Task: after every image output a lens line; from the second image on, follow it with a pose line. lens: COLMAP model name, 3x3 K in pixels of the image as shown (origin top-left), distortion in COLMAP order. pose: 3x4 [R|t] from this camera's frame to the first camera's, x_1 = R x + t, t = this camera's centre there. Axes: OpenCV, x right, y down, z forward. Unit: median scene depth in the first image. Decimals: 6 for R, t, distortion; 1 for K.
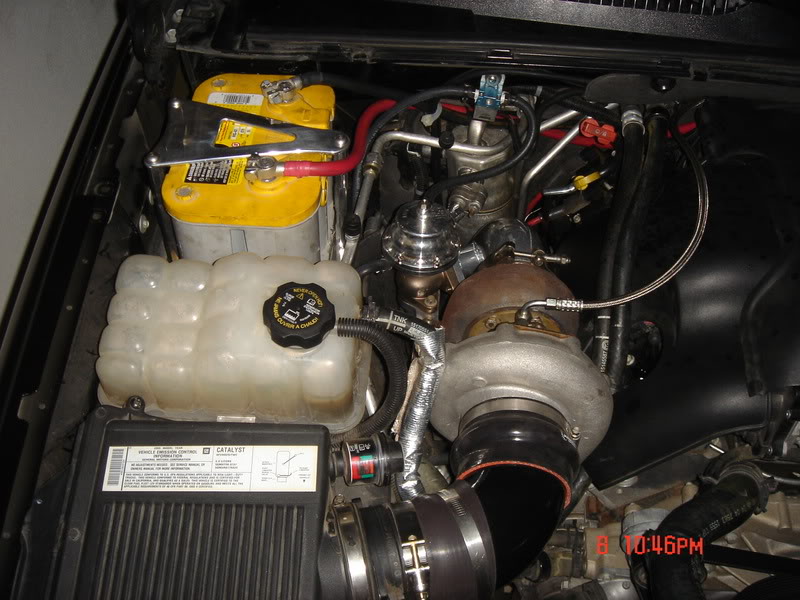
lens RADIAL K [[908.4, 0, 400.0], [0, 908.4, 300.0], [0, 0, 1]] dist [-0.140696, -0.002102]
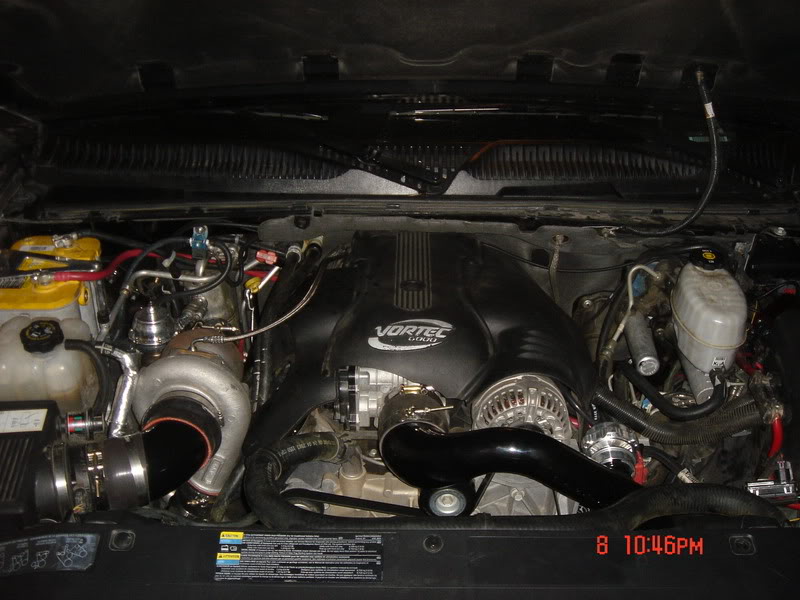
lens RADIAL K [[908.4, 0, 400.0], [0, 908.4, 300.0], [0, 0, 1]] dist [-0.140696, -0.002102]
pose [[0.996372, -0.047532, 0.070591, 0.353639], [0.067597, 0.945962, -0.317155, 0.417937], [-0.051701, 0.320776, 0.945743, -0.504565]]
